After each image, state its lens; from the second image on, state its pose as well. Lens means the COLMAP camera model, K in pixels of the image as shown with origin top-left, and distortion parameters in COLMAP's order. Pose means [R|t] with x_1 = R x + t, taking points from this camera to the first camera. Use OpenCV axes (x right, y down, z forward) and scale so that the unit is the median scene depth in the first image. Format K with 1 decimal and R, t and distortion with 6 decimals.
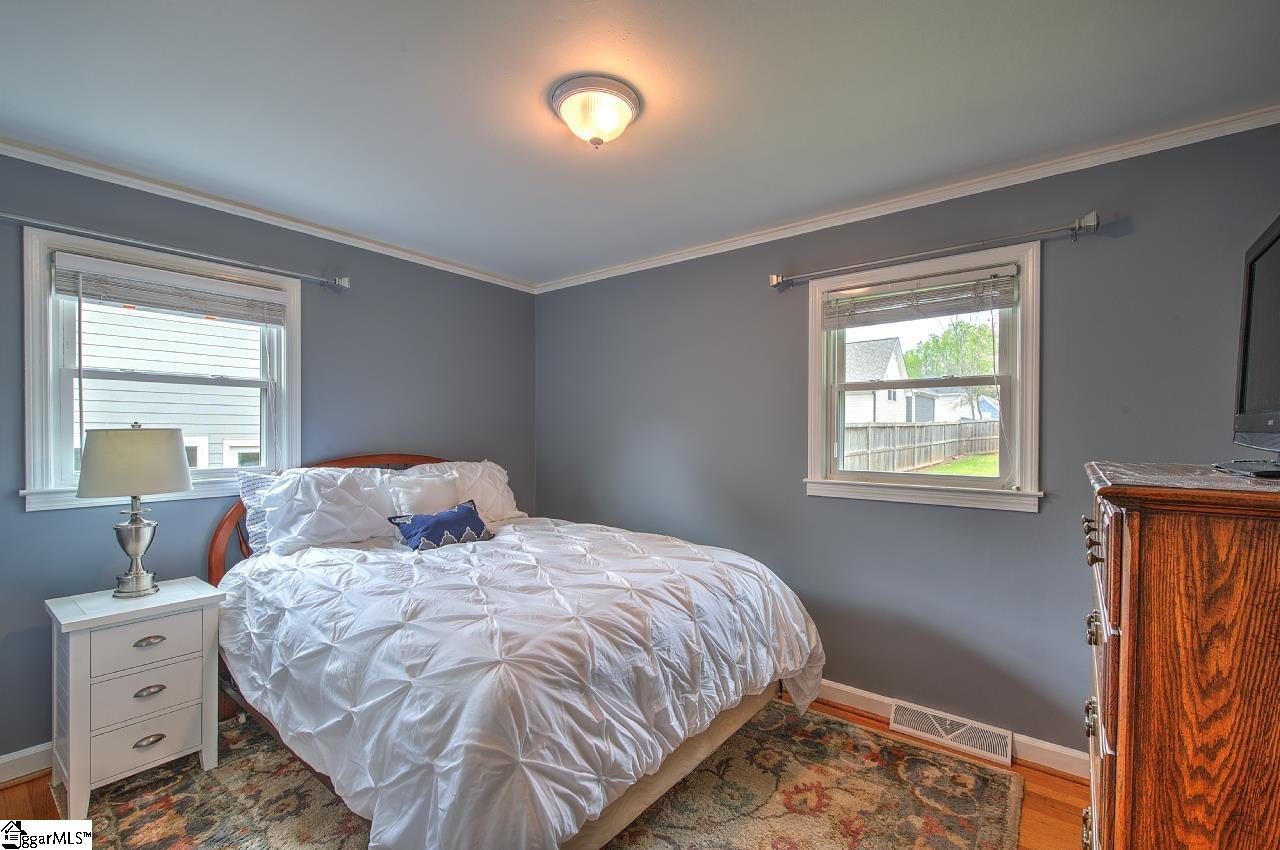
lens RADIAL K [[549.0, 0, 649.0], [0, 549.0, 430.9], [0, 0, 1]] dist [-0.000620, 0.000167]
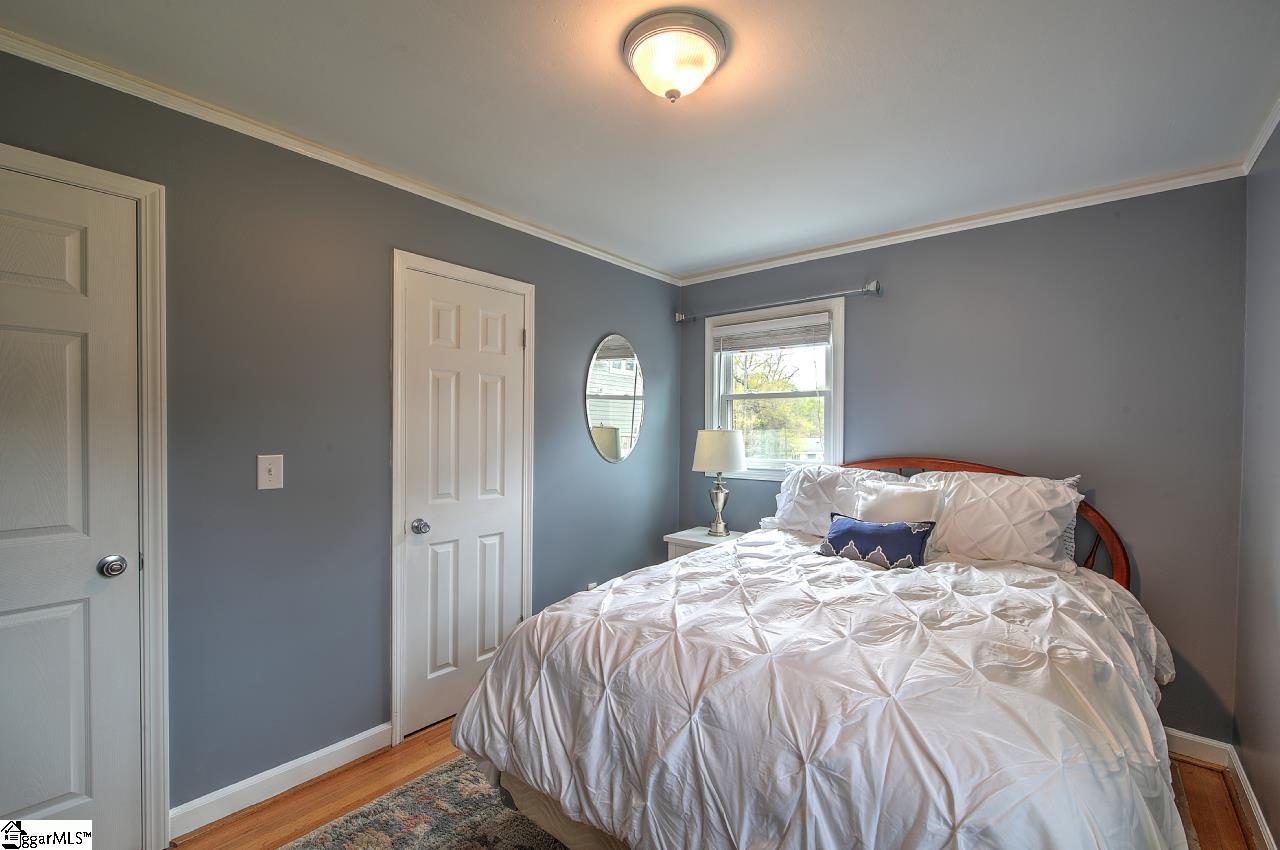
lens RADIAL K [[549.0, 0, 649.0], [0, 549.0, 430.9], [0, 0, 1]] dist [-0.000620, 0.000167]
pose [[-0.028117, -0.002977, -0.999600, 0.638345], [-0.005208, 0.999982, -0.002832, 0.003920], [0.999591, 0.005126, -0.028132, 0.824199]]
